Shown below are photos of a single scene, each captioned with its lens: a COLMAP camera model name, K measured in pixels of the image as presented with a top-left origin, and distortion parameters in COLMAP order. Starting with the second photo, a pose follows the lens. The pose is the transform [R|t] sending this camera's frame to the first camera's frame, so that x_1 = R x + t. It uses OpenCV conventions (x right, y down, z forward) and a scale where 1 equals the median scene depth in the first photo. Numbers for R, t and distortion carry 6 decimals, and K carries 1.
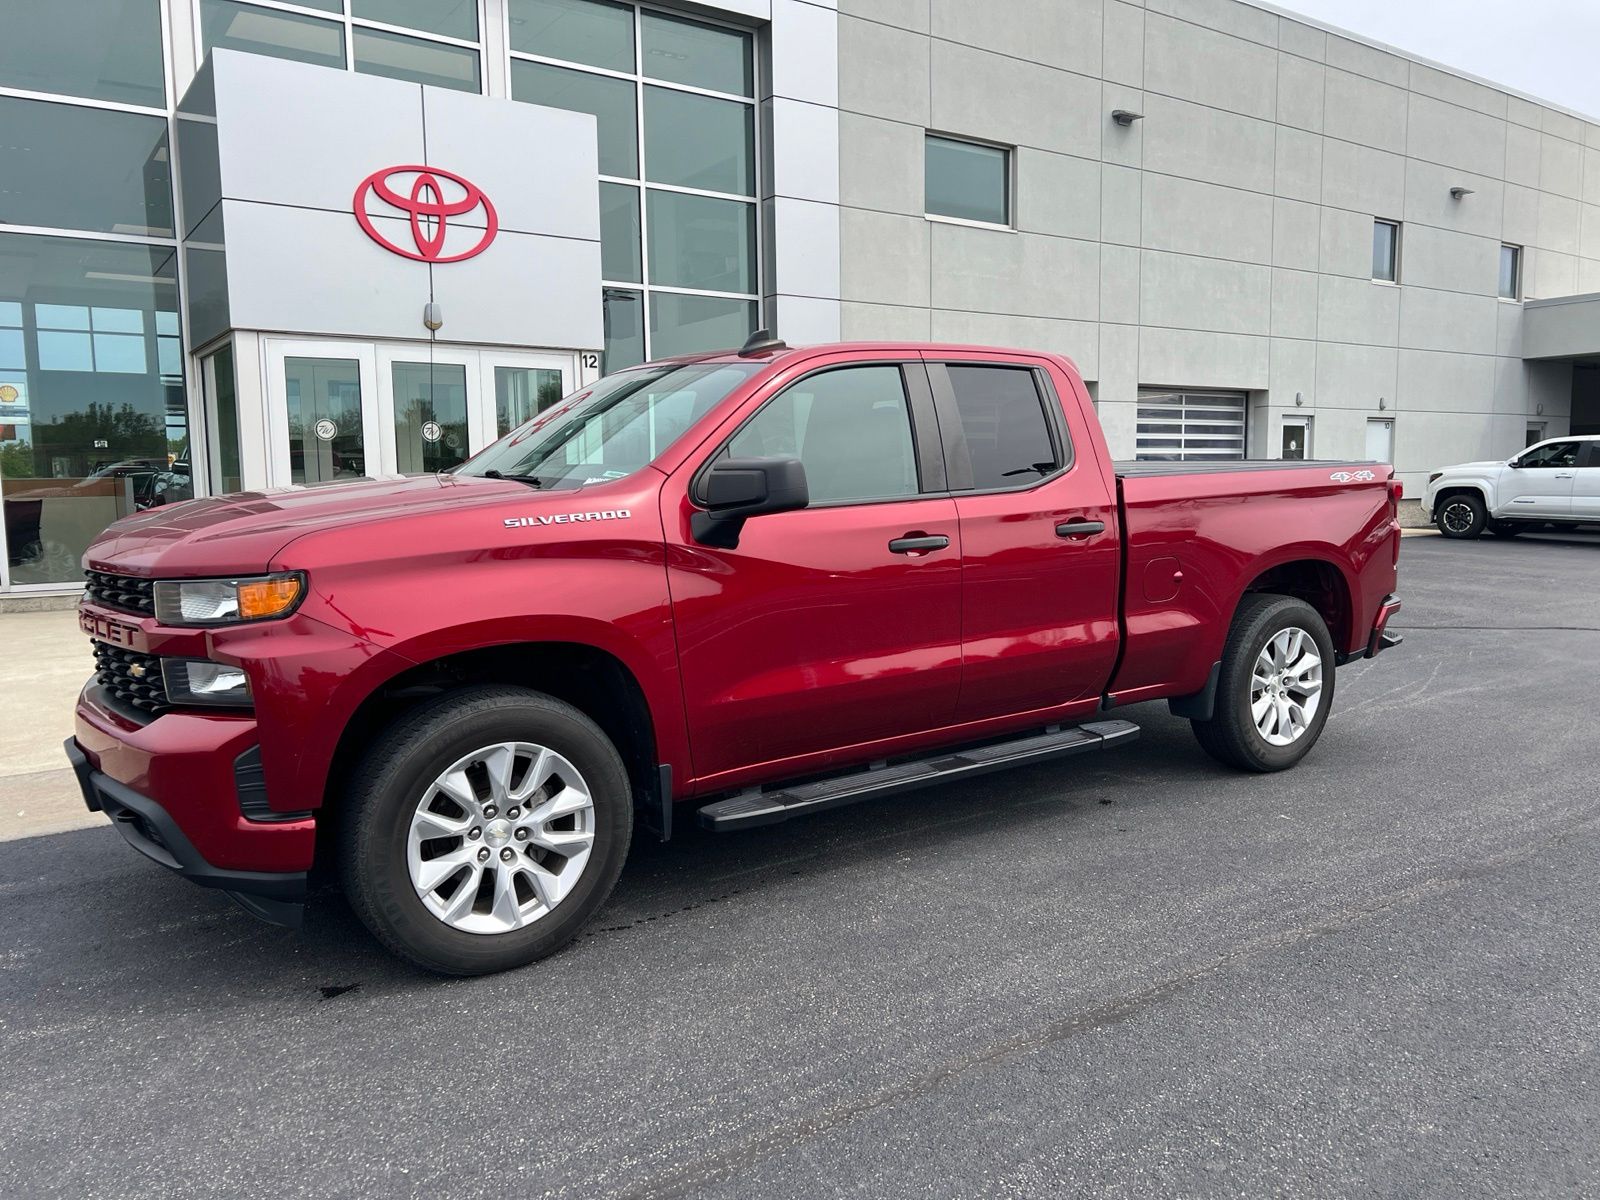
lens RADIAL K [[1184.1, 0, 800.0], [0, 1184.1, 600.0], [0, 0, 1]] dist [0.044113, -0.051364]
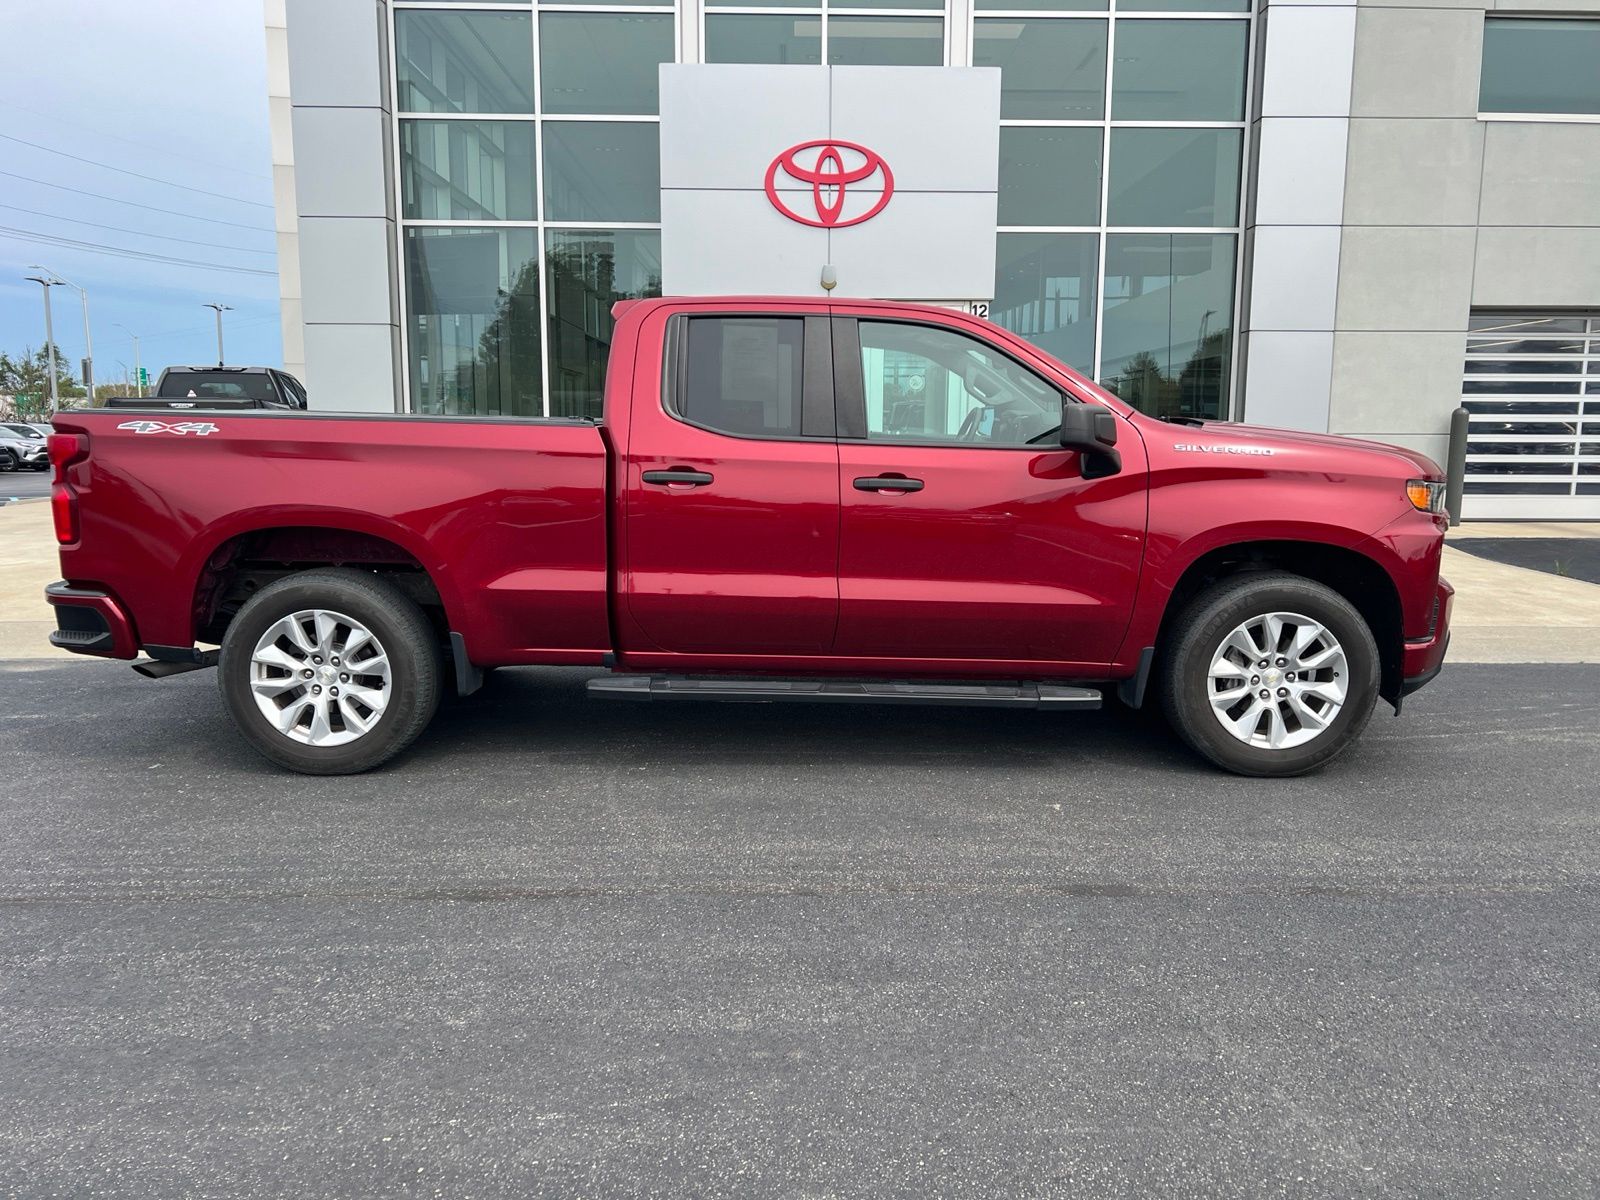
lens RADIAL K [[1178.3, 0, 814.2], [0, 1178.3, 592.7], [0, 0, 1]] dist [0.057099, -0.065707]
pose [[0.836565, 0.093322, -0.539861, 0.312082], [-0.072177, 0.995570, 0.060253, -0.009566], [0.543093, -0.011440, 0.839595, 0.060722]]
